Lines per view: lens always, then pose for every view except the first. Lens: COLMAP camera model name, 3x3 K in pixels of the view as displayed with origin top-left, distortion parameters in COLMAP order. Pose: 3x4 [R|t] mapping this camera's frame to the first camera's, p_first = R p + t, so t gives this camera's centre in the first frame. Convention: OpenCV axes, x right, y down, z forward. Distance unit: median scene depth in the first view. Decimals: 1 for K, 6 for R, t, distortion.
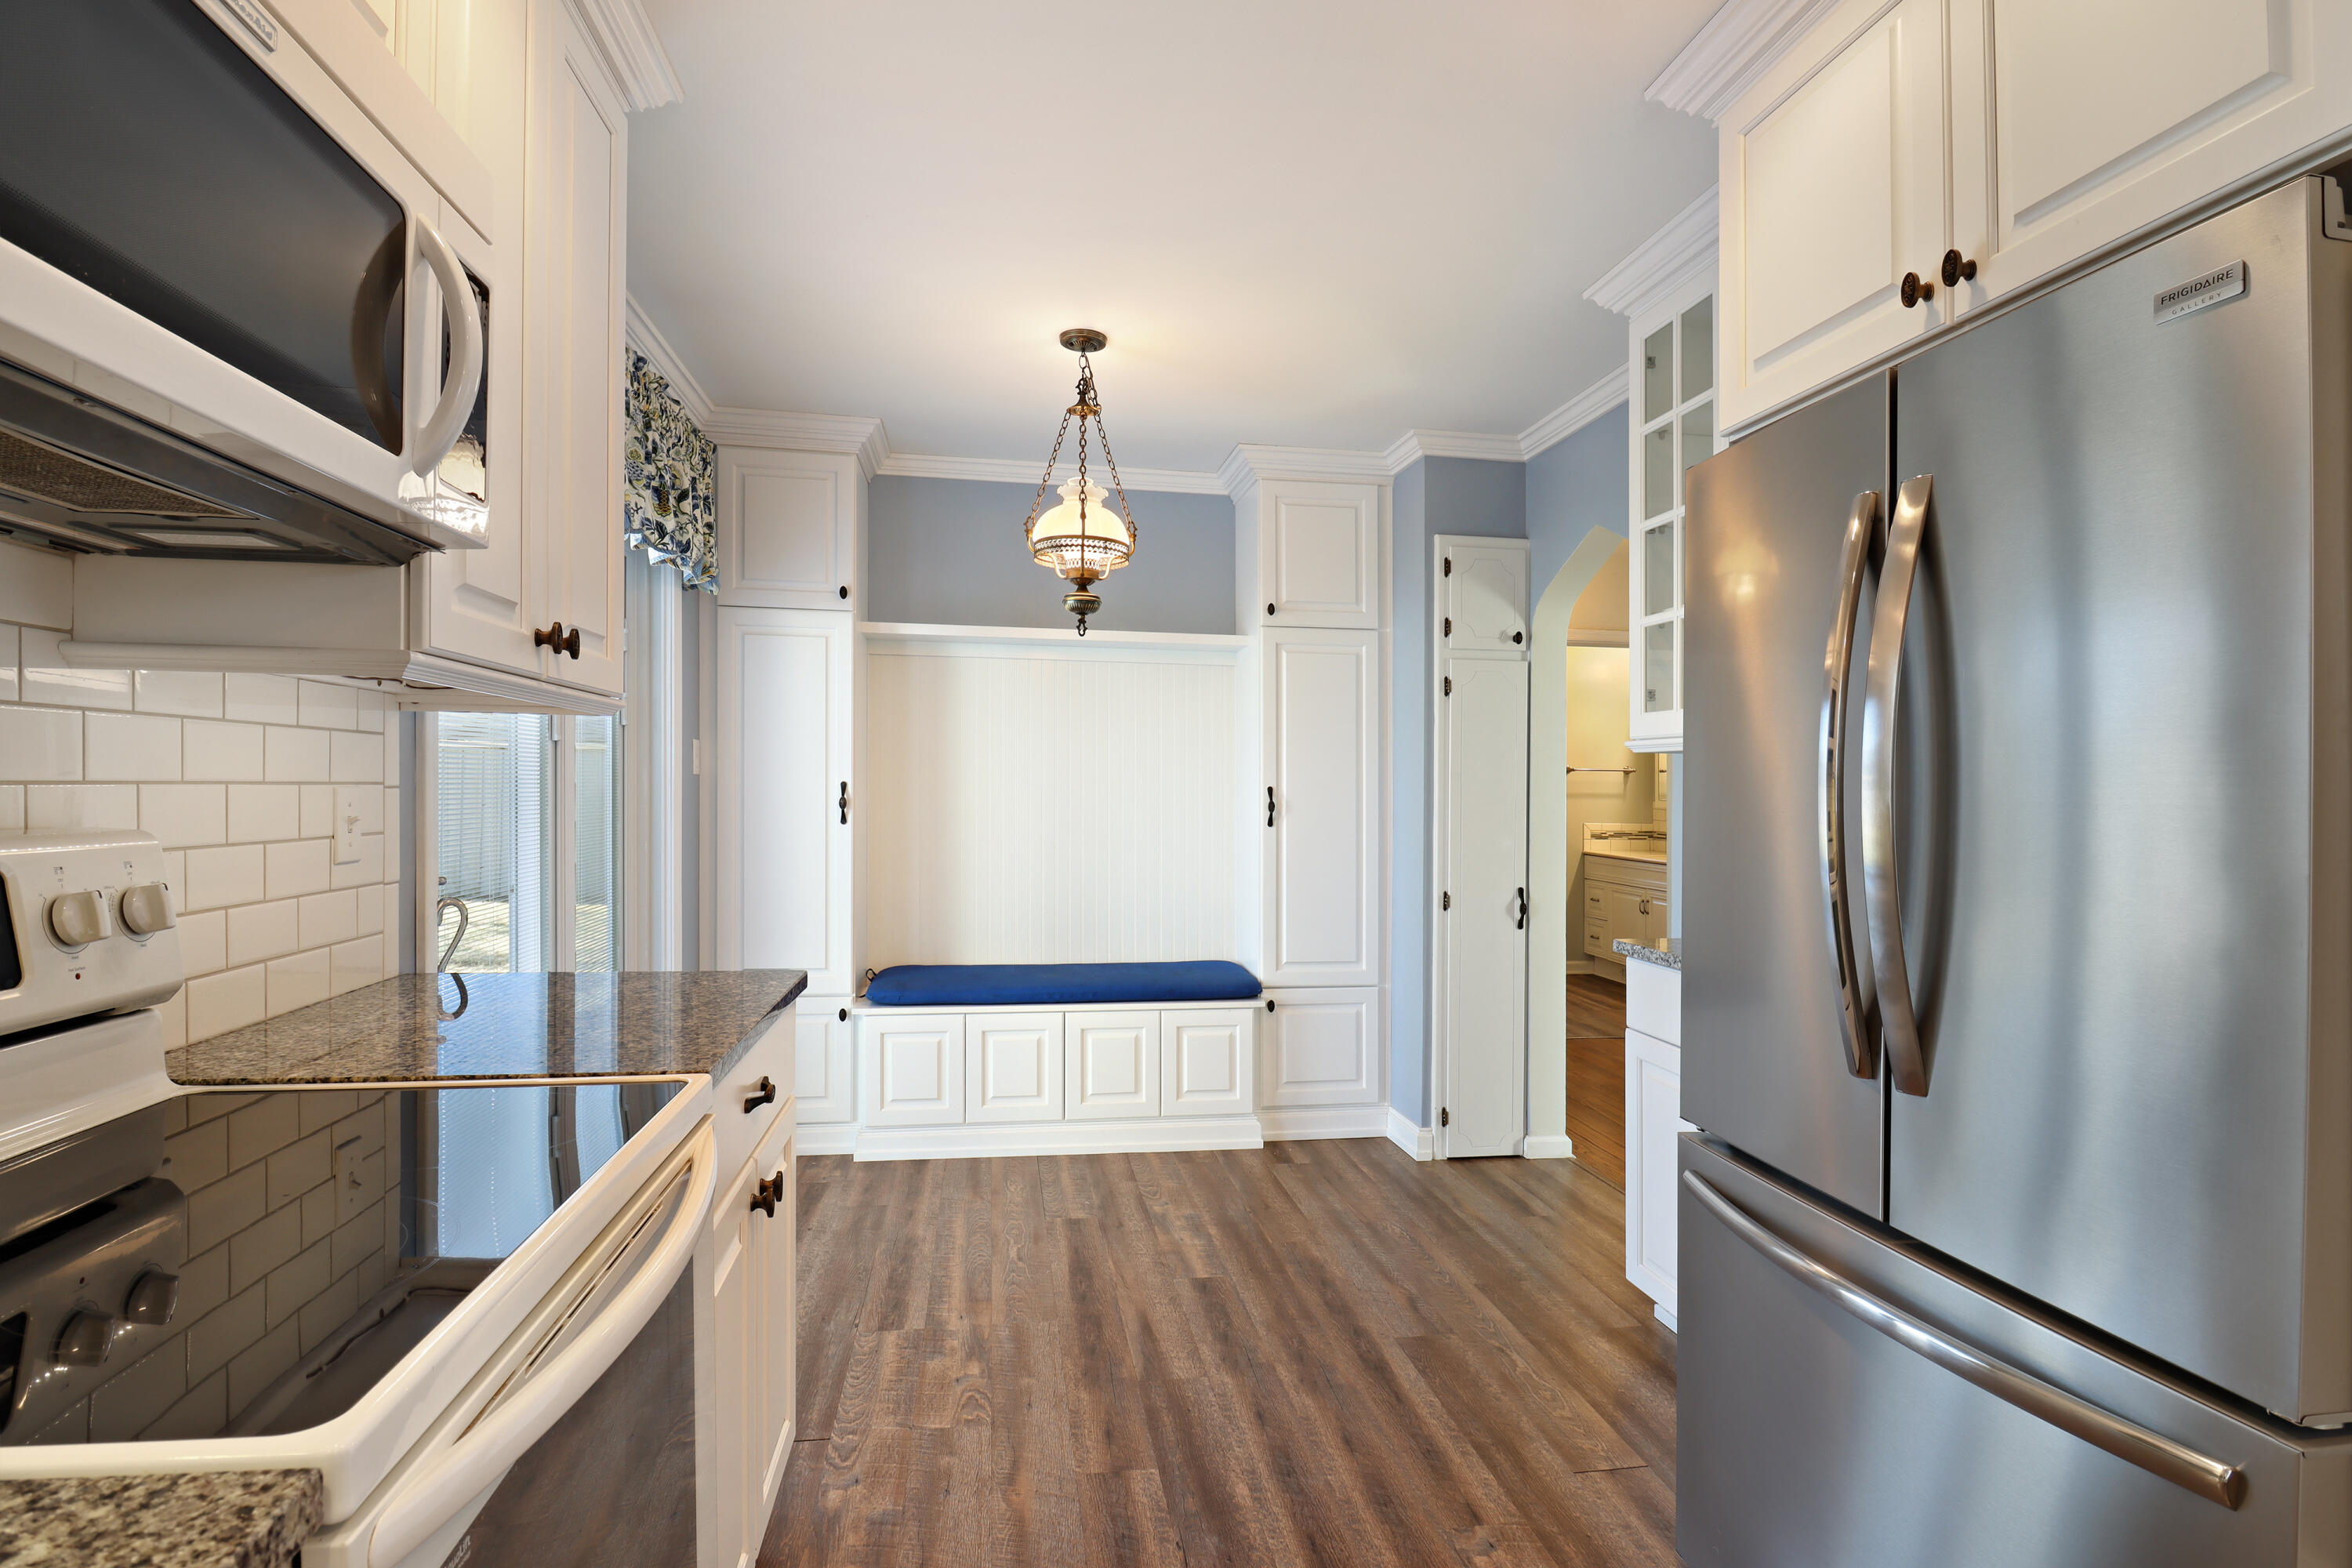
lens RADIAL K [[1115.2, 0, 1137.4], [0, 1115.2, 771.3], [0, 0, 1]] dist [0.012572, -0.003500]
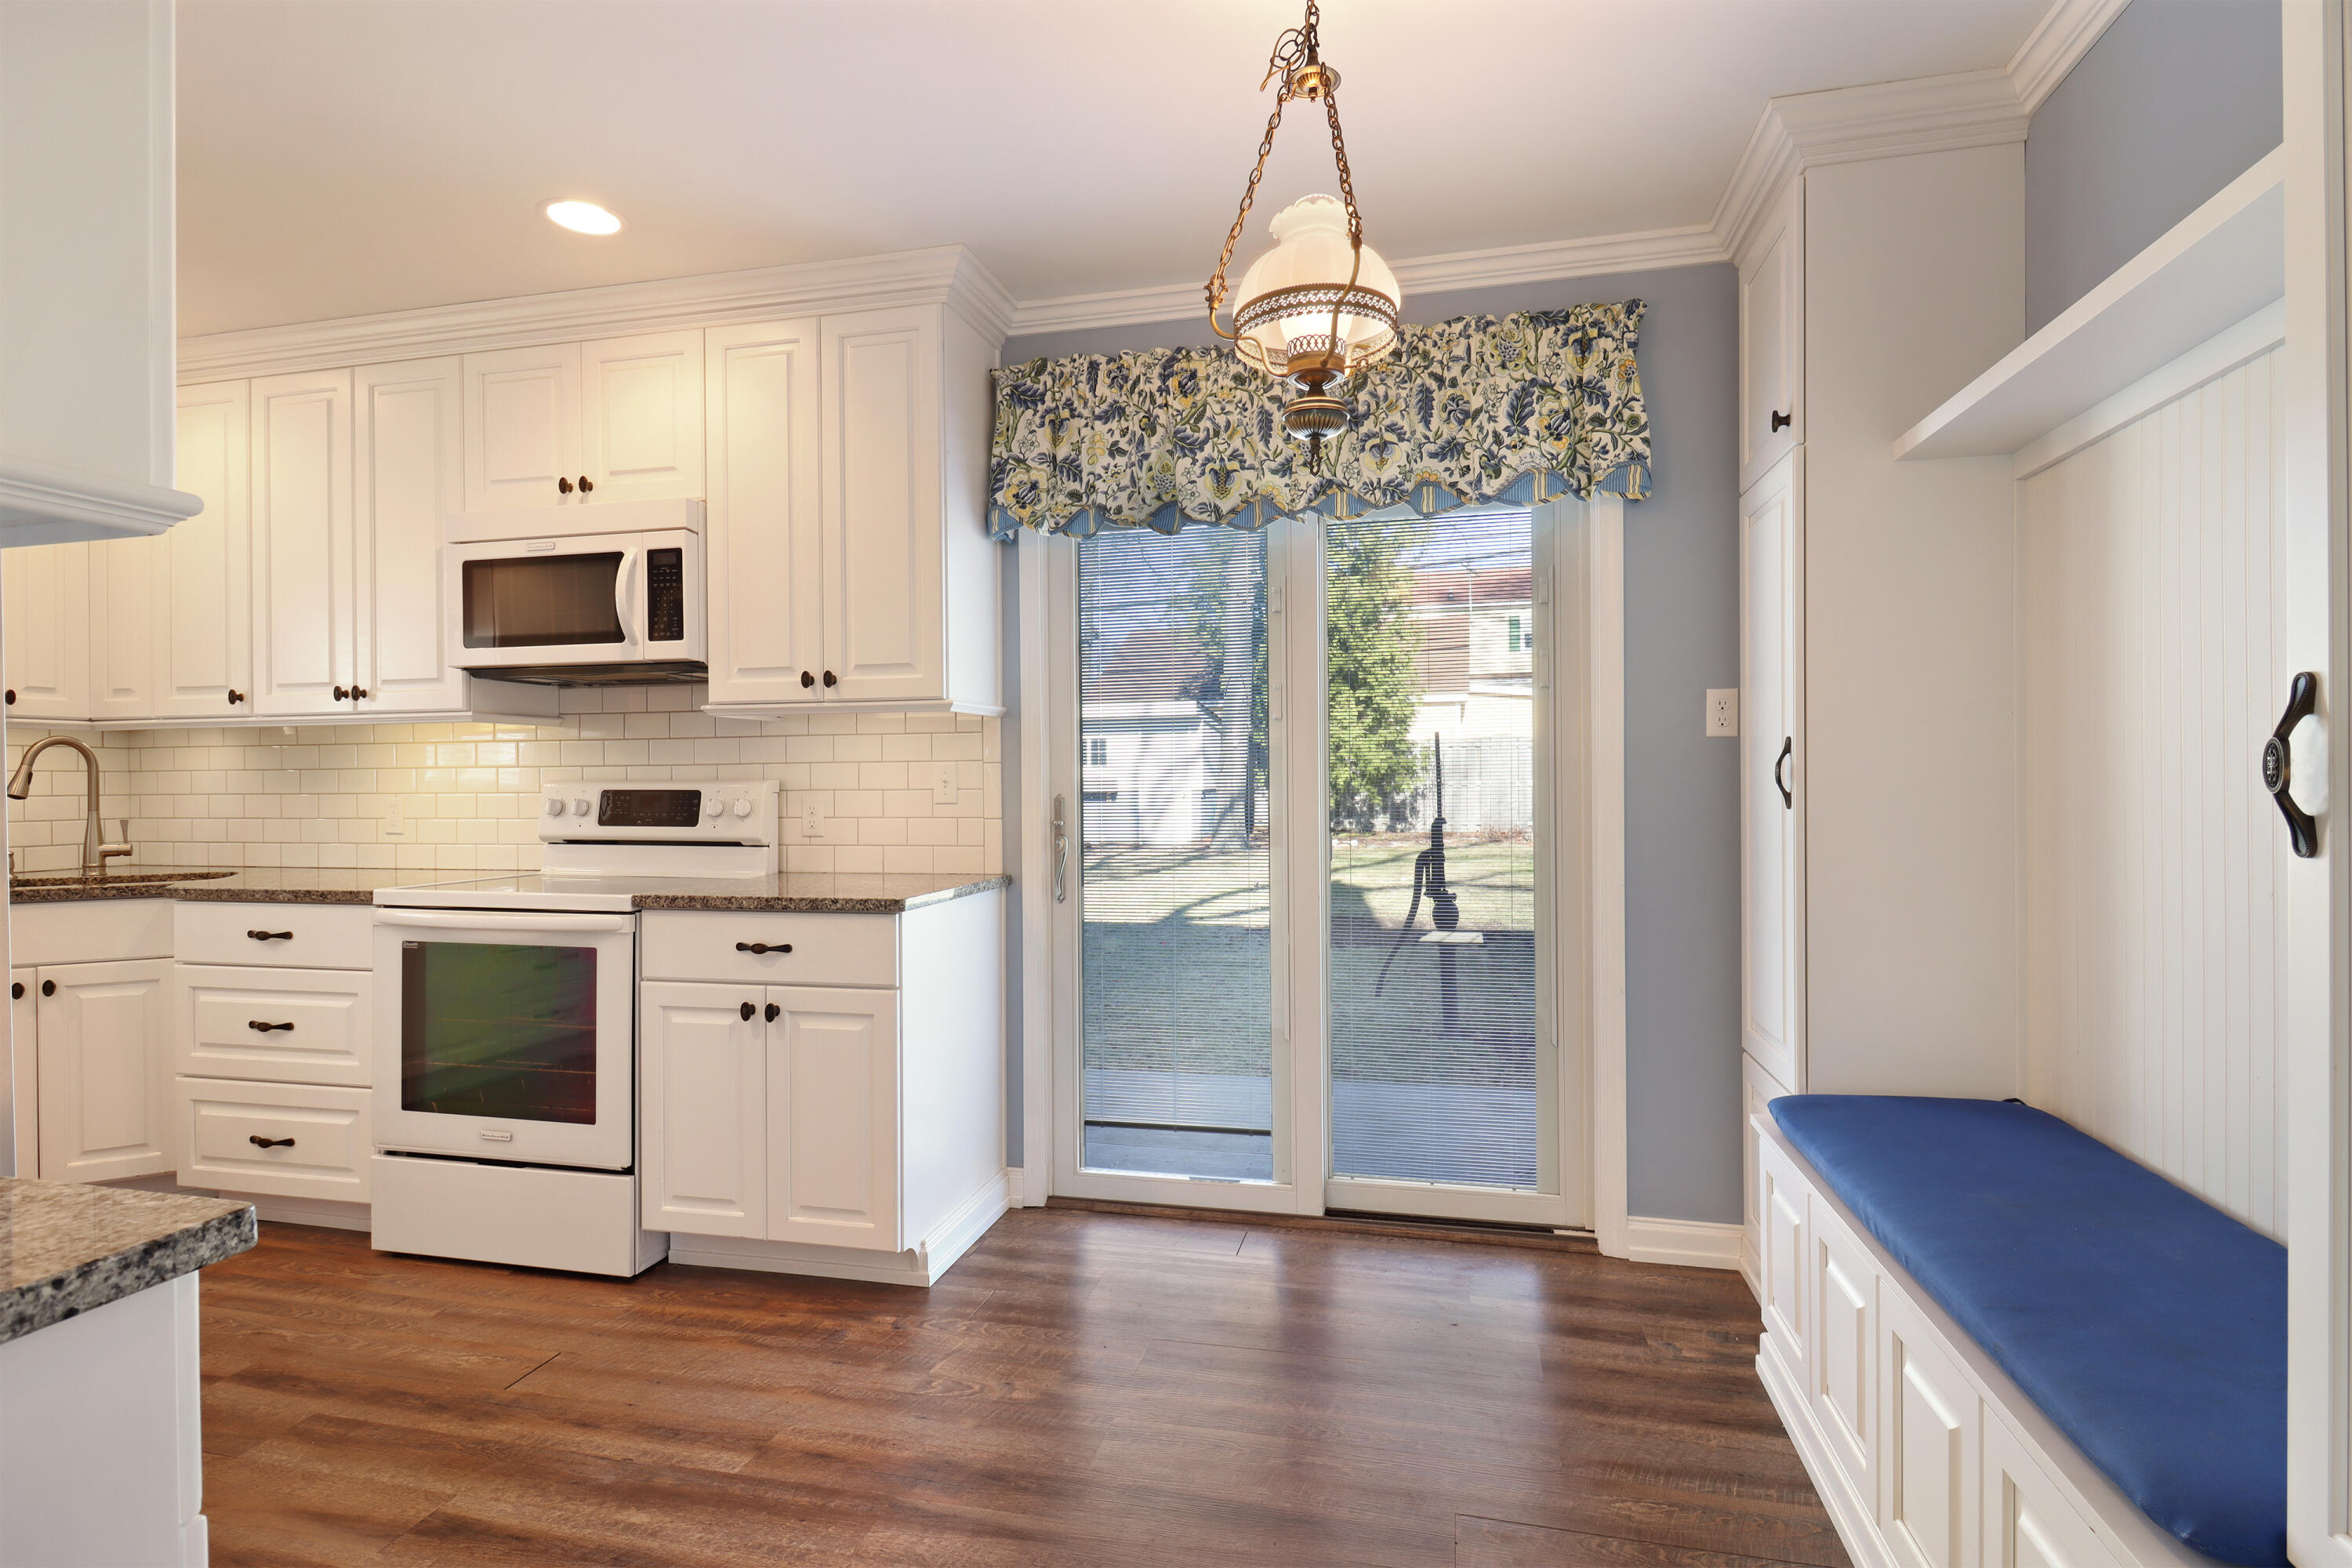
lens RADIAL K [[1159.2, 0, 1183.8], [0, 1159.2, 786.1], [0, 0, 1]] dist [0.010663, -0.002459]
pose [[-0.351885, -0.007563, -0.936013, 0.551546], [0.017373, 0.999742, -0.014609, 0.049375], [0.935882, -0.021402, -0.351663, 1.175921]]
